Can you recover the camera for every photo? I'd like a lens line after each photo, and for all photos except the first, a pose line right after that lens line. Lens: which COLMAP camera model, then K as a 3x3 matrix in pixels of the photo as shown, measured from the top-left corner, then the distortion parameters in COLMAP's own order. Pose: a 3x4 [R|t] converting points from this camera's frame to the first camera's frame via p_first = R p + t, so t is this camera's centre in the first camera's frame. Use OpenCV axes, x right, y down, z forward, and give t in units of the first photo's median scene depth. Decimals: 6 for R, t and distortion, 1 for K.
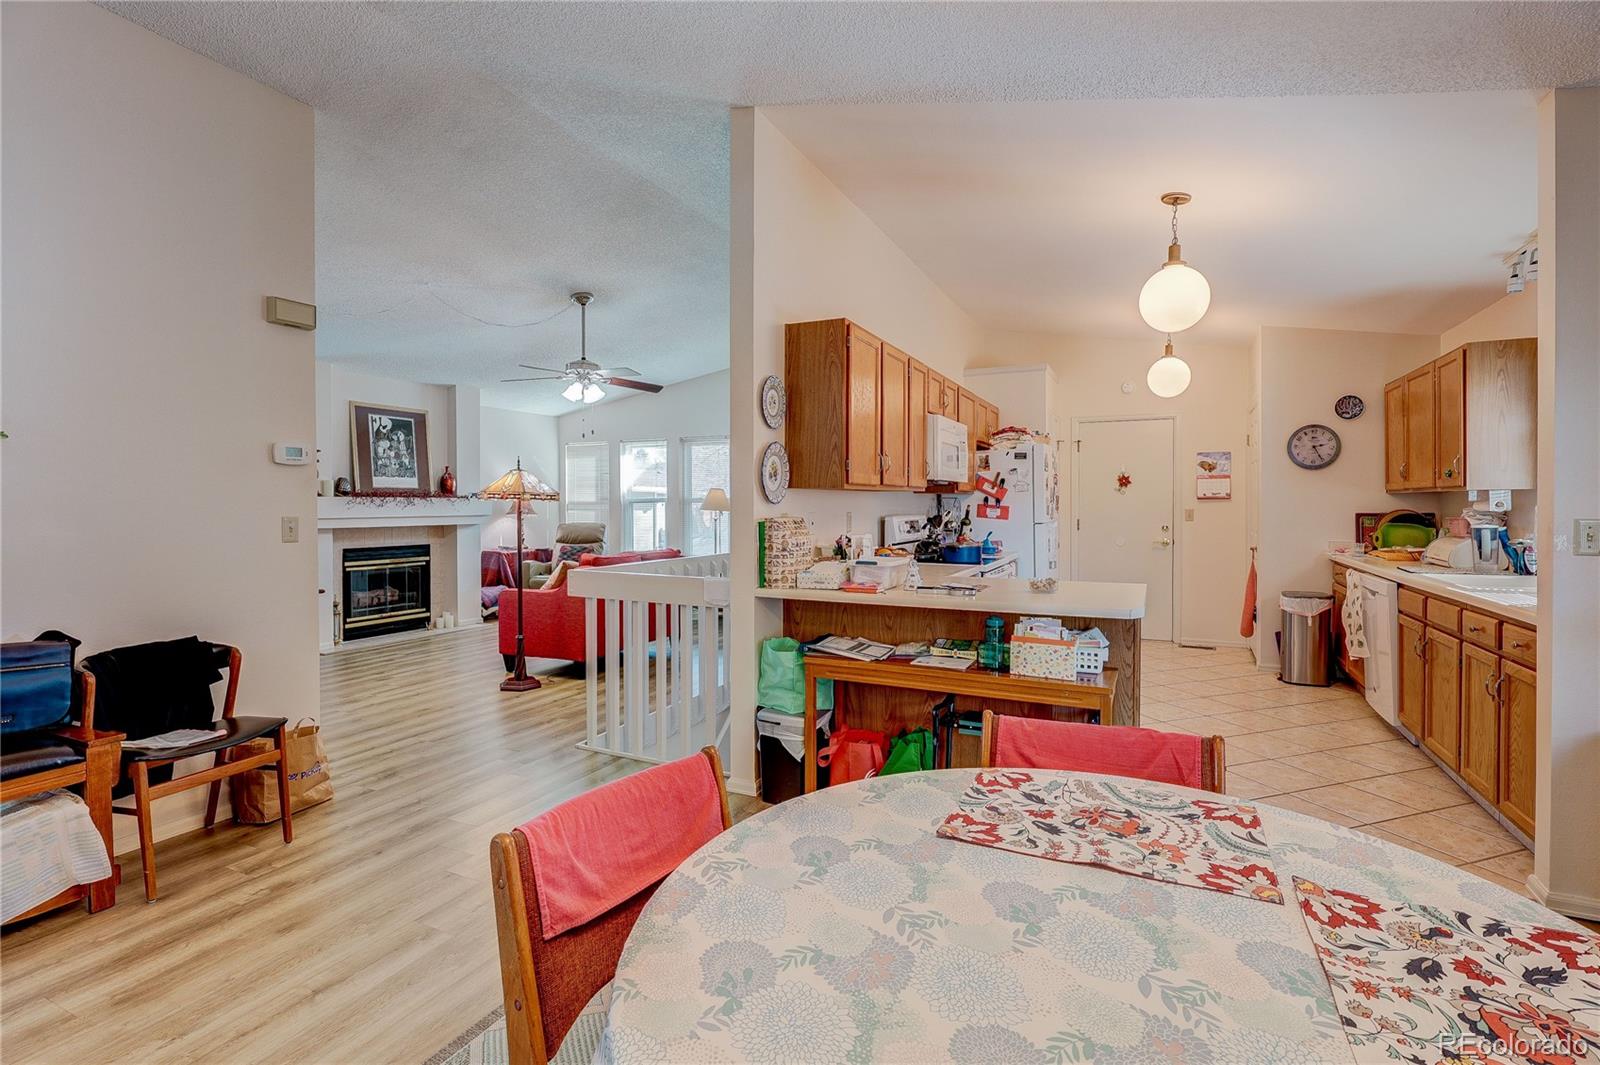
lens RADIAL K [[750.9, 0, 797.8], [0, 750.9, 511.2], [0, 0, 1]] dist [0.000183, -0.000070]
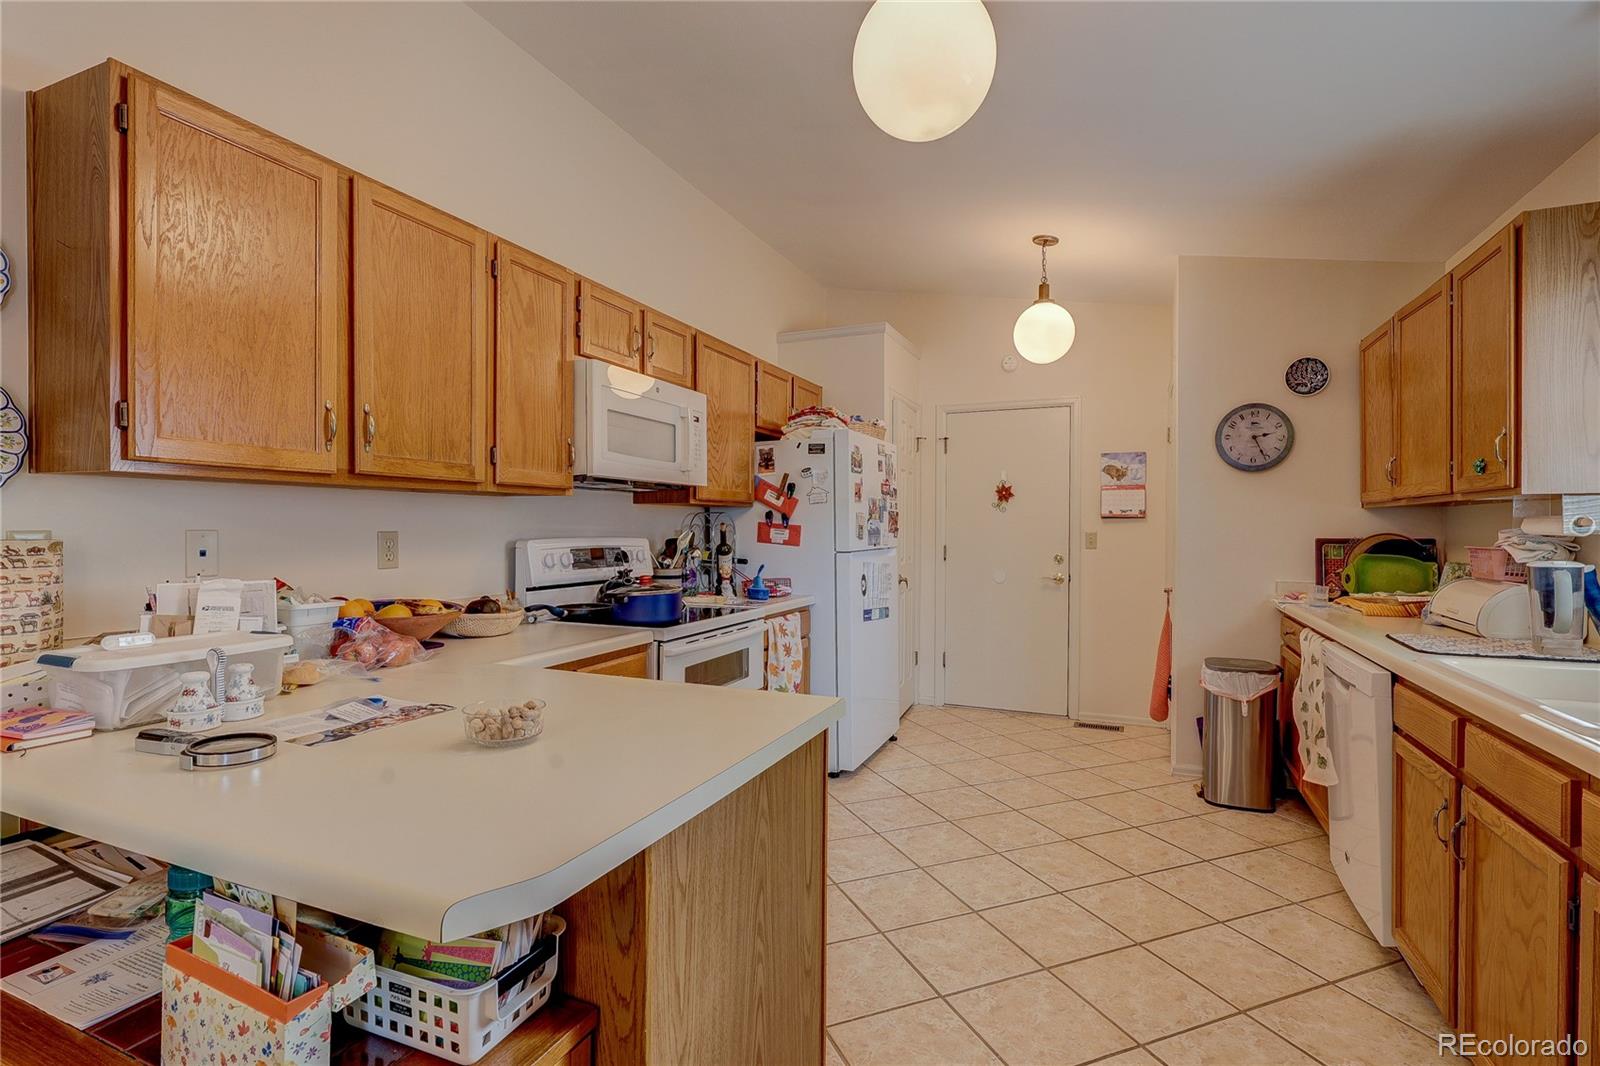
lens RADIAL K [[750.9, 0, 802.3], [0, 750.9, 534.0], [0, 0, 1]] dist [0.000183, -0.000070]
pose [[0.999330, 0.004952, 0.036258, 0.261141], [-0.004871, 0.999985, -0.002326, 0.002116], [-0.036269, 0.002148, 0.999340, 0.348070]]
